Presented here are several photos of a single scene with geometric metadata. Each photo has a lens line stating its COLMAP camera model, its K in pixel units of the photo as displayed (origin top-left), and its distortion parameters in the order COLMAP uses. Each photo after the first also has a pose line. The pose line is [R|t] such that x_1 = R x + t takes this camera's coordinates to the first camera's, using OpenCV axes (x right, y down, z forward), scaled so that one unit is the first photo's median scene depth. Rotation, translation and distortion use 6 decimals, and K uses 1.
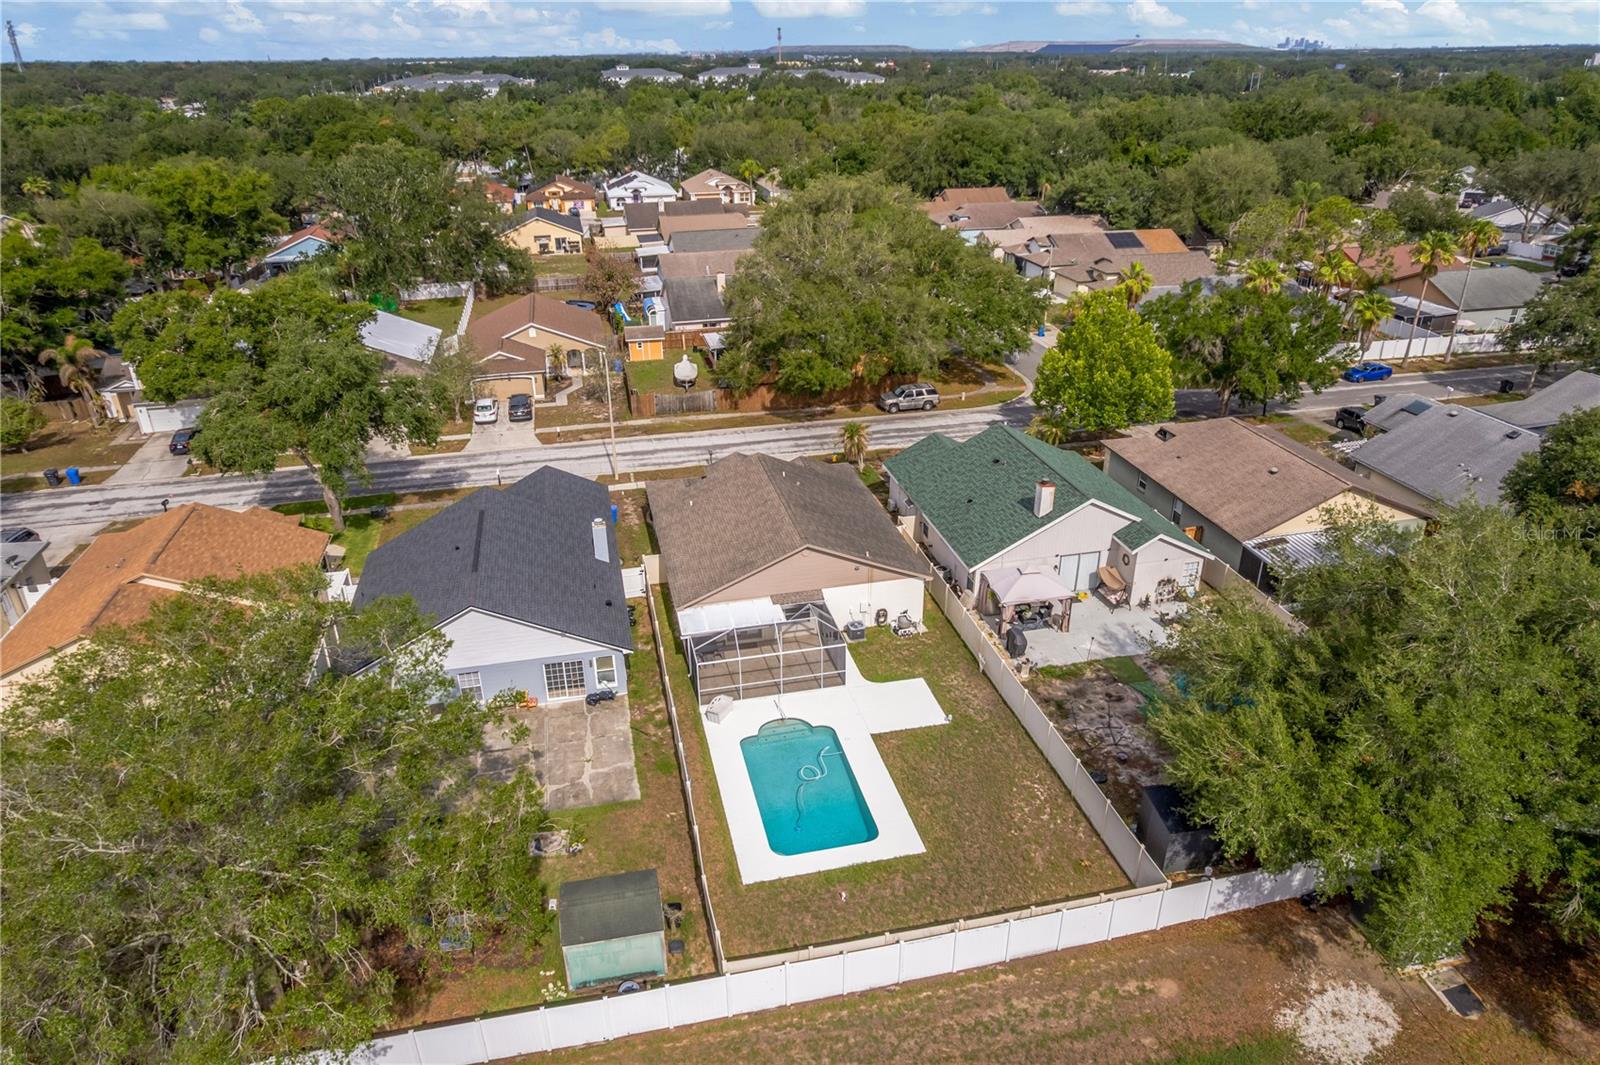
lens RADIAL K [[1022.6, 0, 806.9], [0, 1022.6, 539.8], [0, 0, 1]] dist [-0.073392, 0.065611]
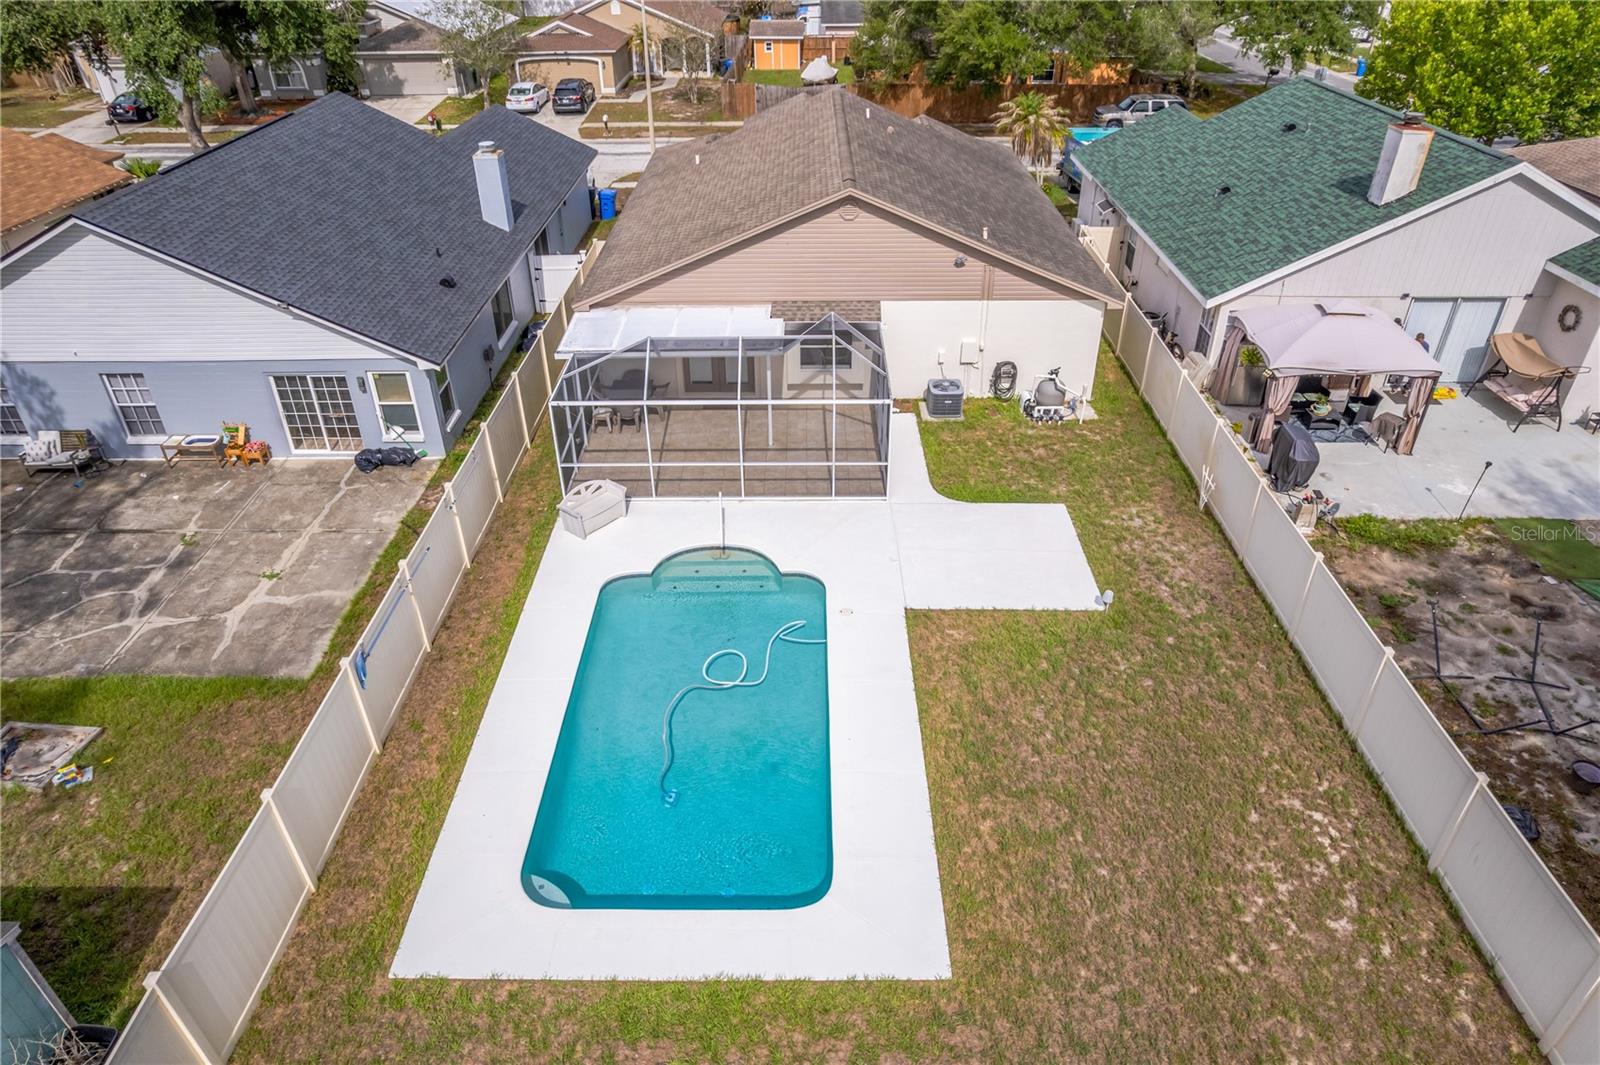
lens RADIAL K [[1022.6, 0, 804.5], [0, 1022.6, 540.5], [0, 0, 1]] dist [-0.073392, 0.065611]
pose [[0.972317, 0.130151, -0.194060, 0.082012], [-0.103055, 0.984233, 0.143755, 0.088541], [0.209710, -0.119777, 0.970399, 0.485636]]
